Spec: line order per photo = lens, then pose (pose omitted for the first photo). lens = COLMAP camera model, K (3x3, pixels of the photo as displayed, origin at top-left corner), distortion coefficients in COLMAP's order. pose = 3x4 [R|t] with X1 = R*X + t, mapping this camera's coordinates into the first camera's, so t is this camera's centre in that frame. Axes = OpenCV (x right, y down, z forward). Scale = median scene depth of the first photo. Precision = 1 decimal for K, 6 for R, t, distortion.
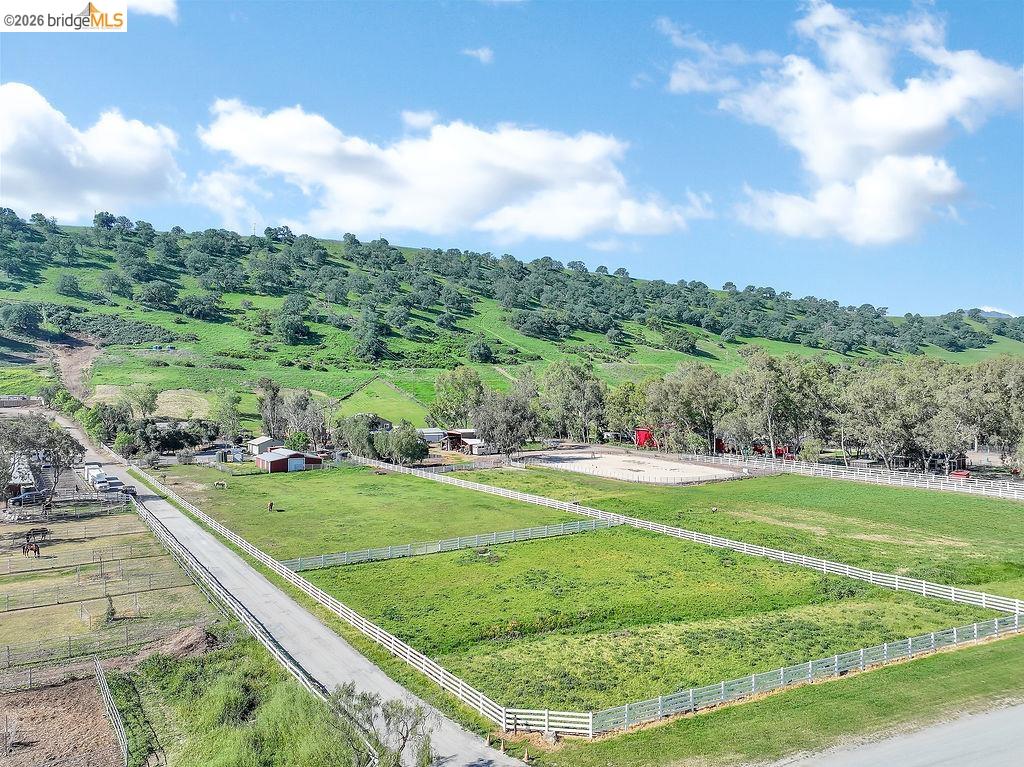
lens RADIAL K [[730.1, 0, 518.6], [0, 730.1, 382.2], [0, 0, 1]] dist [-0.001343, 0.004322]
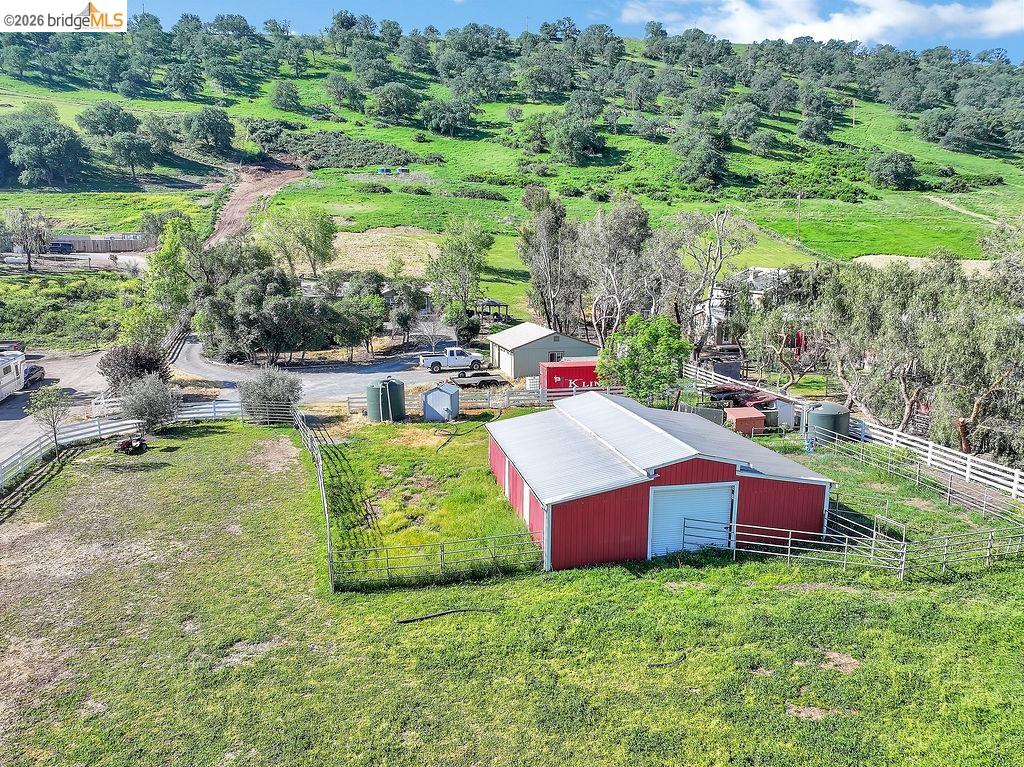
lens RADIAL K [[730.1, 0, 516.5], [0, 730.1, 383.7], [0, 0, 1]] dist [-0.001343, 0.004322]
pose [[0.933807, 0.063506, -0.352096, -0.151868], [0.000072, 0.984087, 0.177686, 0.026578], [0.357777, -0.165950, 0.918943, 0.442690]]
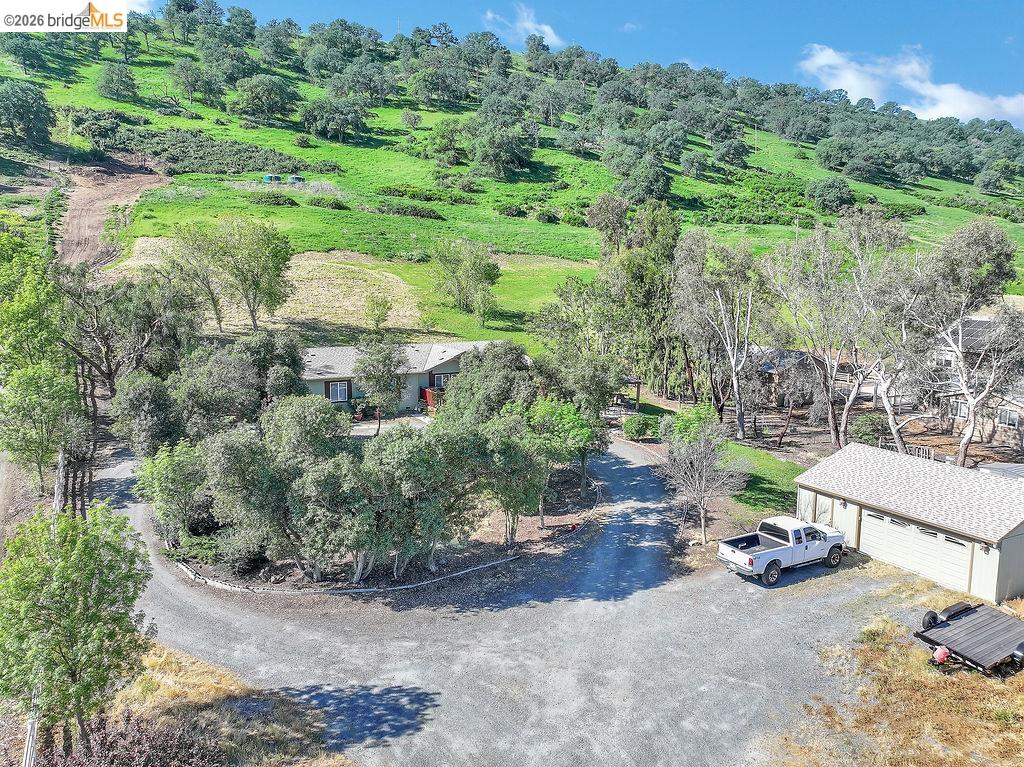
lens RADIAL K [[730.1, 0, 519.1], [0, 730.1, 386.9], [0, 0, 1]] dist [-0.001343, 0.004322]
pose [[0.991579, 0.021297, -0.127739, -0.276787], [-0.001943, 0.988720, 0.149761, 0.021582], [0.129488, -0.148252, 0.980436, 0.542354]]
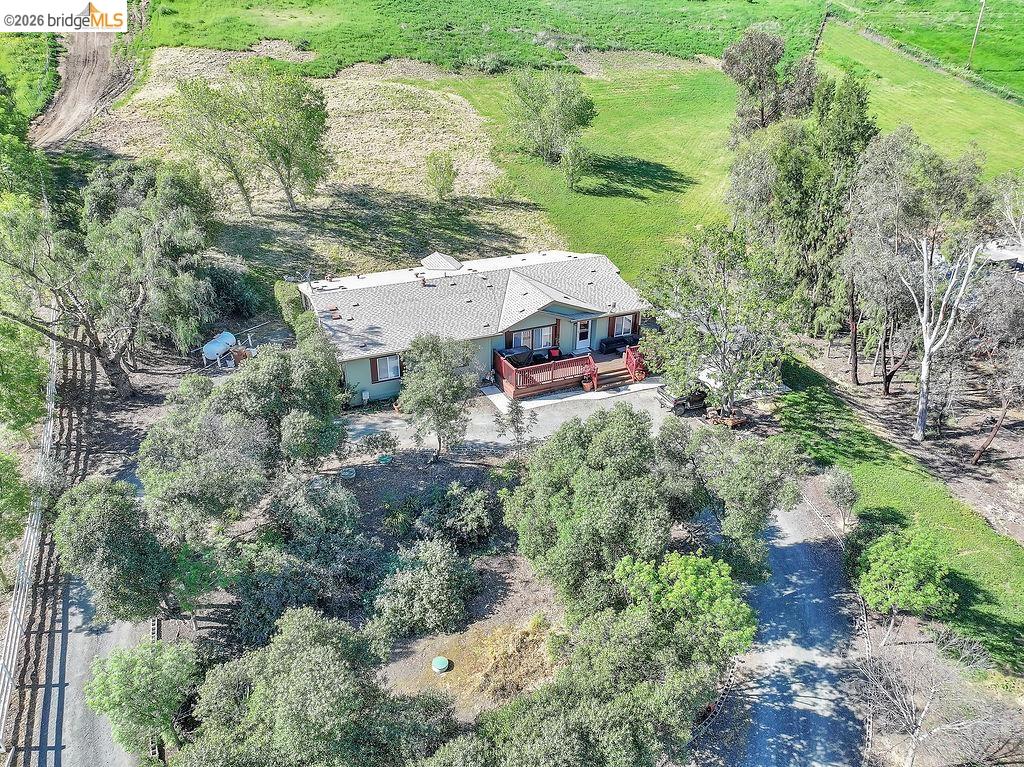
lens RADIAL K [[730.1, 0, 516.6], [0, 730.1, 386.3], [0, 0, 1]] dist [-0.001343, 0.004322]
pose [[0.972605, 0.109878, -0.204856, -0.291275], [-0.004669, 0.890296, 0.455359, -0.009583], [0.232416, -0.441928, 0.866419, 0.596001]]
